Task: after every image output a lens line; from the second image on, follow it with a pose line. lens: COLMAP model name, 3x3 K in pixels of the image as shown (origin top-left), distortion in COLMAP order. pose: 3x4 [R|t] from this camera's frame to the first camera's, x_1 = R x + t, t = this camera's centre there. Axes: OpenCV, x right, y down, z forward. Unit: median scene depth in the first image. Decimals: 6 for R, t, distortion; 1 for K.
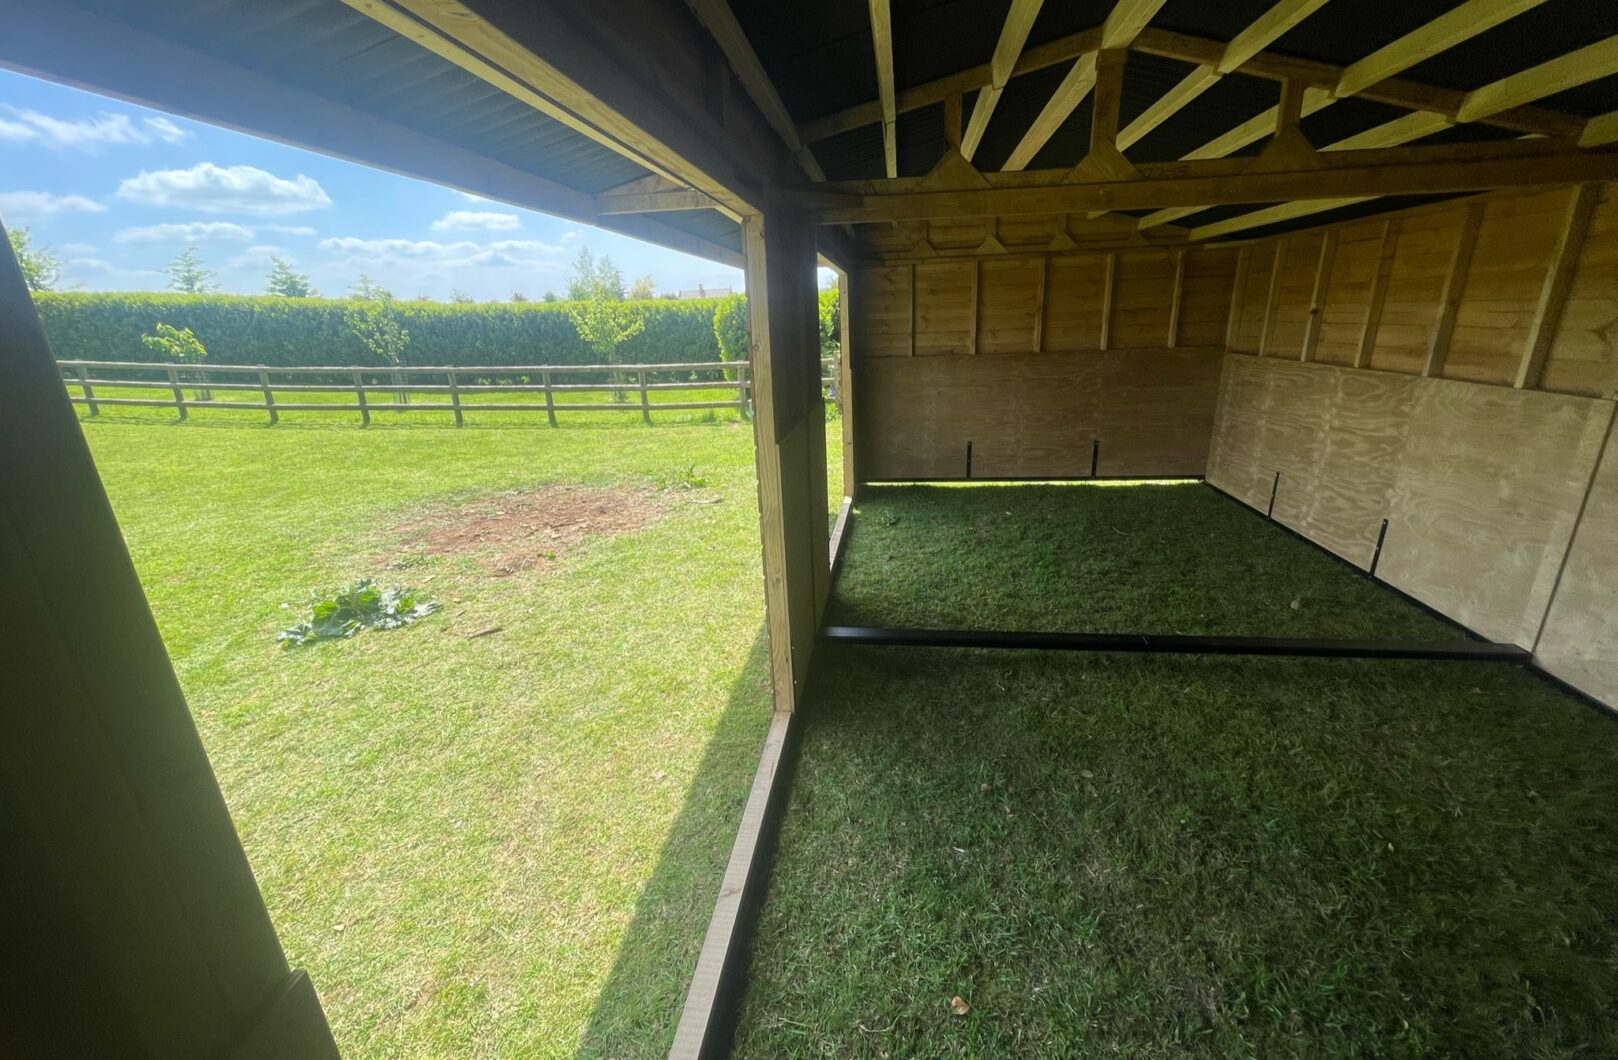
lens RADIAL K [[650.9, 0, 811.0], [0, 650.9, 531.5], [0, 0, 1]] dist [-0.001465, 0.000097]
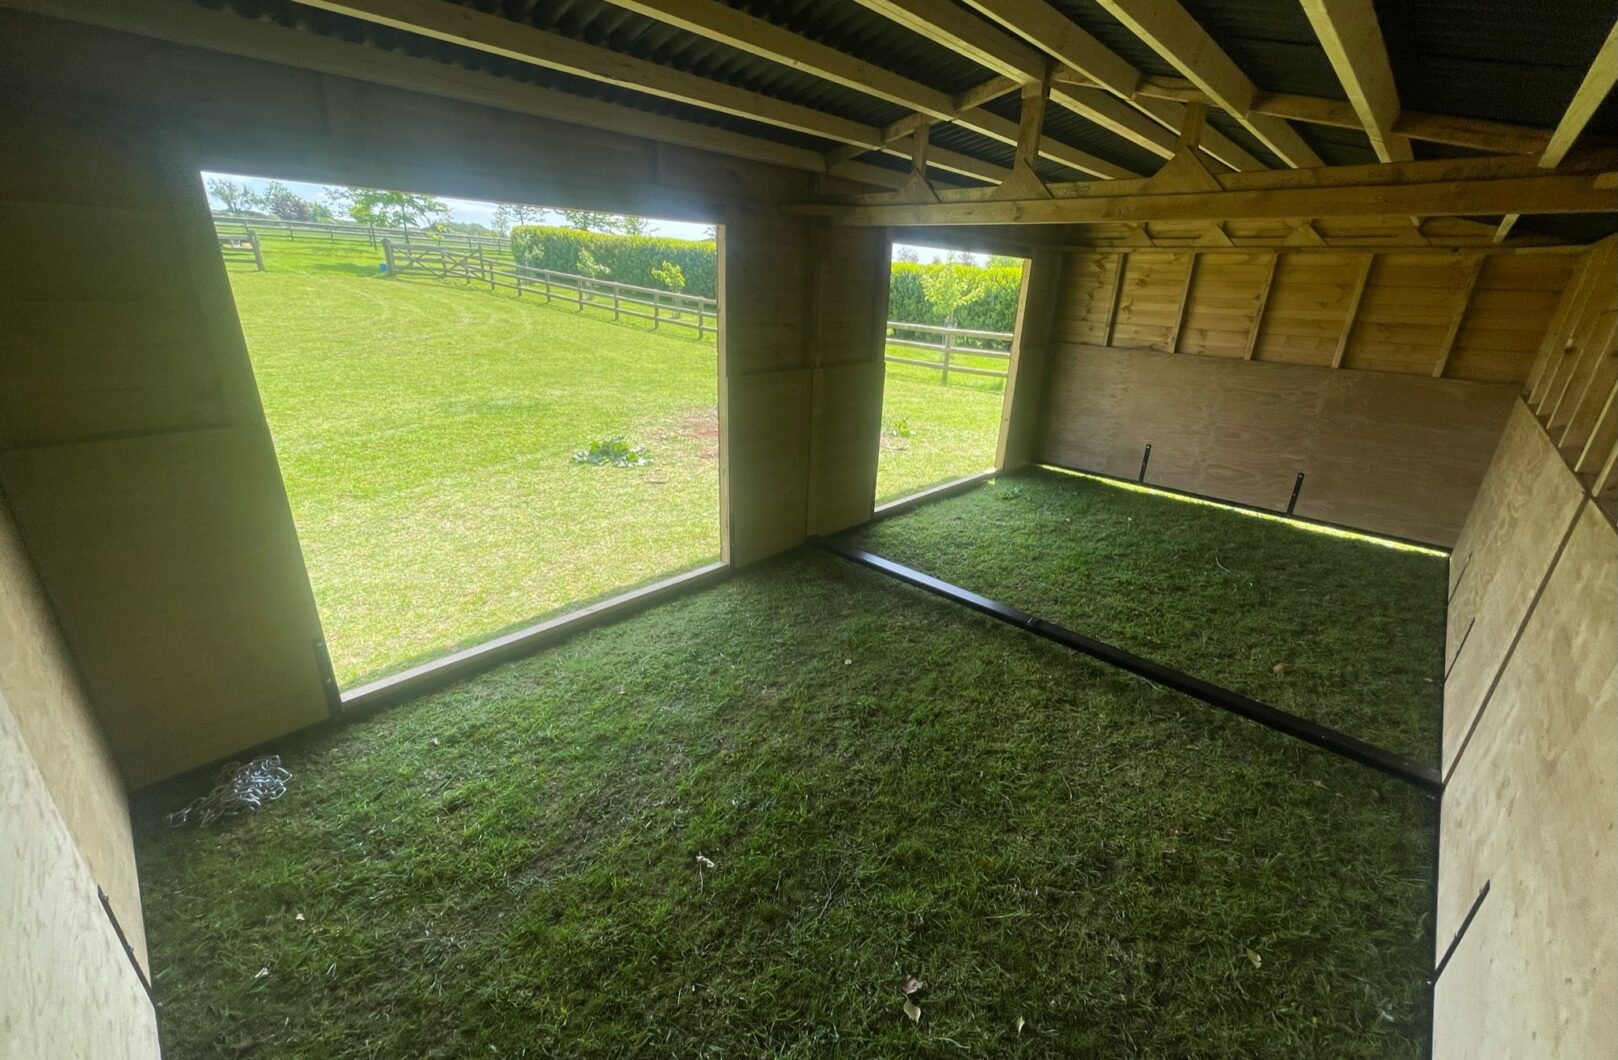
lens RADIAL K [[650.9, 0, 811.0], [0, 650.9, 531.5], [0, 0, 1]] dist [-0.001465, 0.000097]
pose [[0.807604, 0.278112, -0.520028, 0.404727], [-0.251047, 0.960056, 0.123565, -0.010305], [0.533621, 0.030760, 0.845164, -0.066817]]
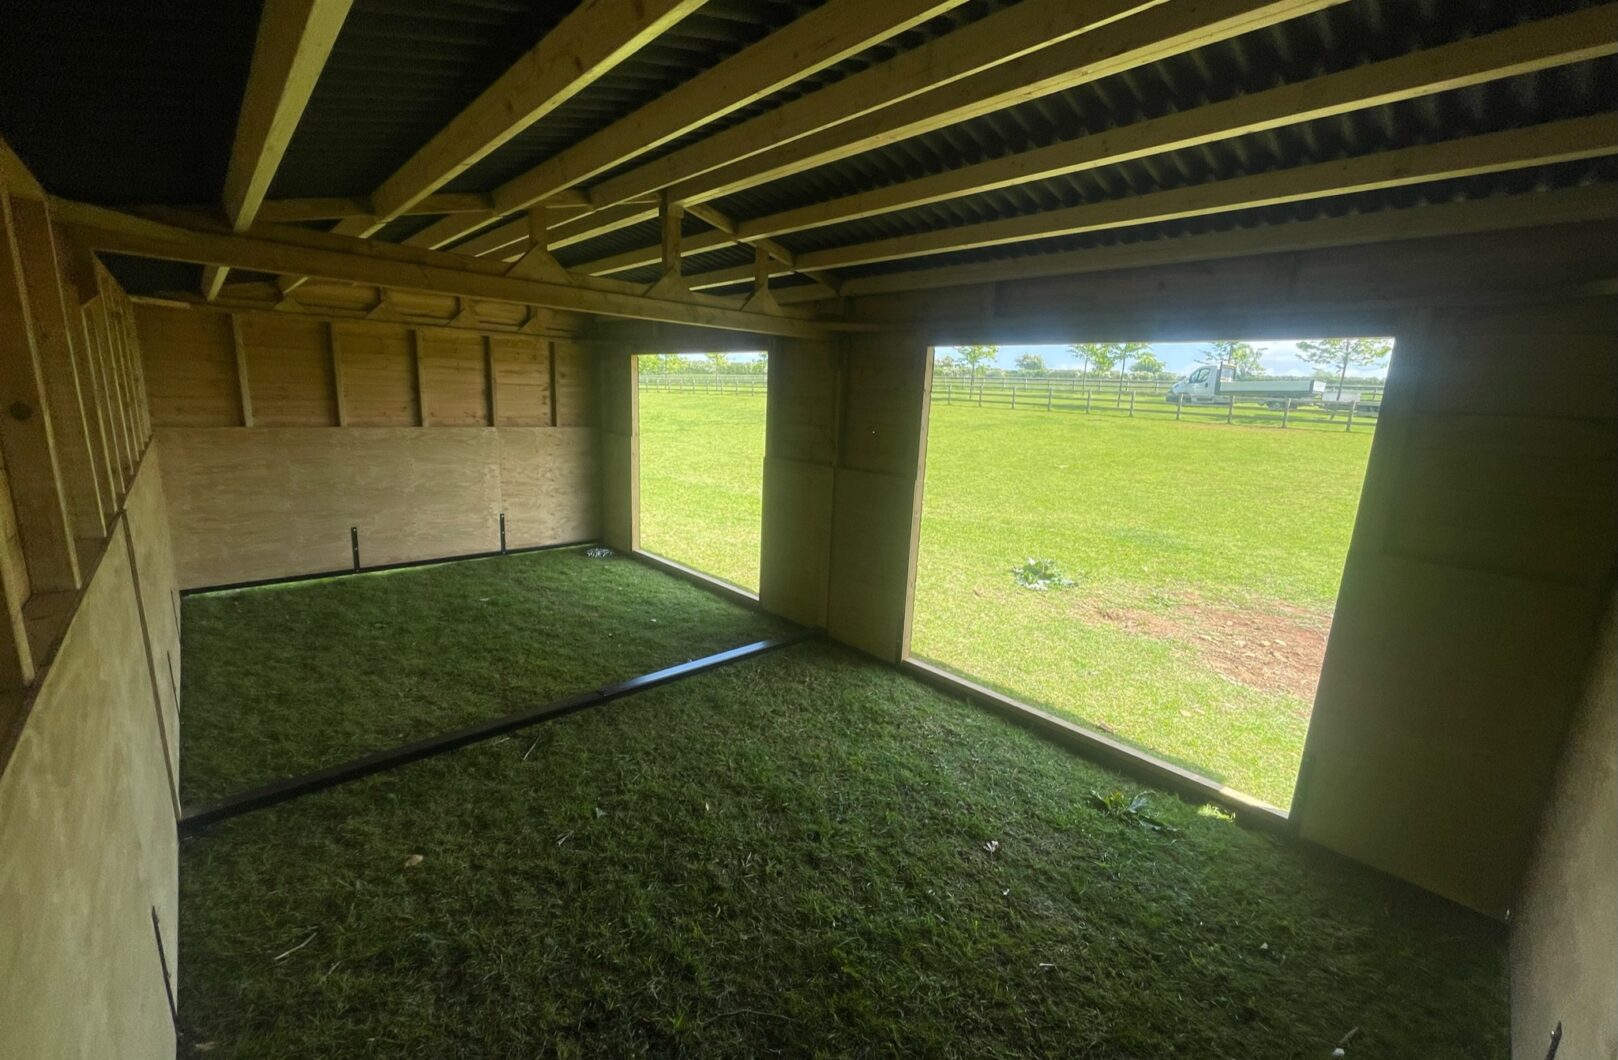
lens RADIAL K [[650.9, 0, 811.0], [0, 650.9, 531.5], [0, 0, 1]] dist [-0.001465, 0.000097]
pose [[-0.635972, 0.172092, -0.752279, 0.584888], [-0.260435, 0.869768, 0.419139, -0.336174], [0.726438, 0.462481, -0.508329, 0.921203]]
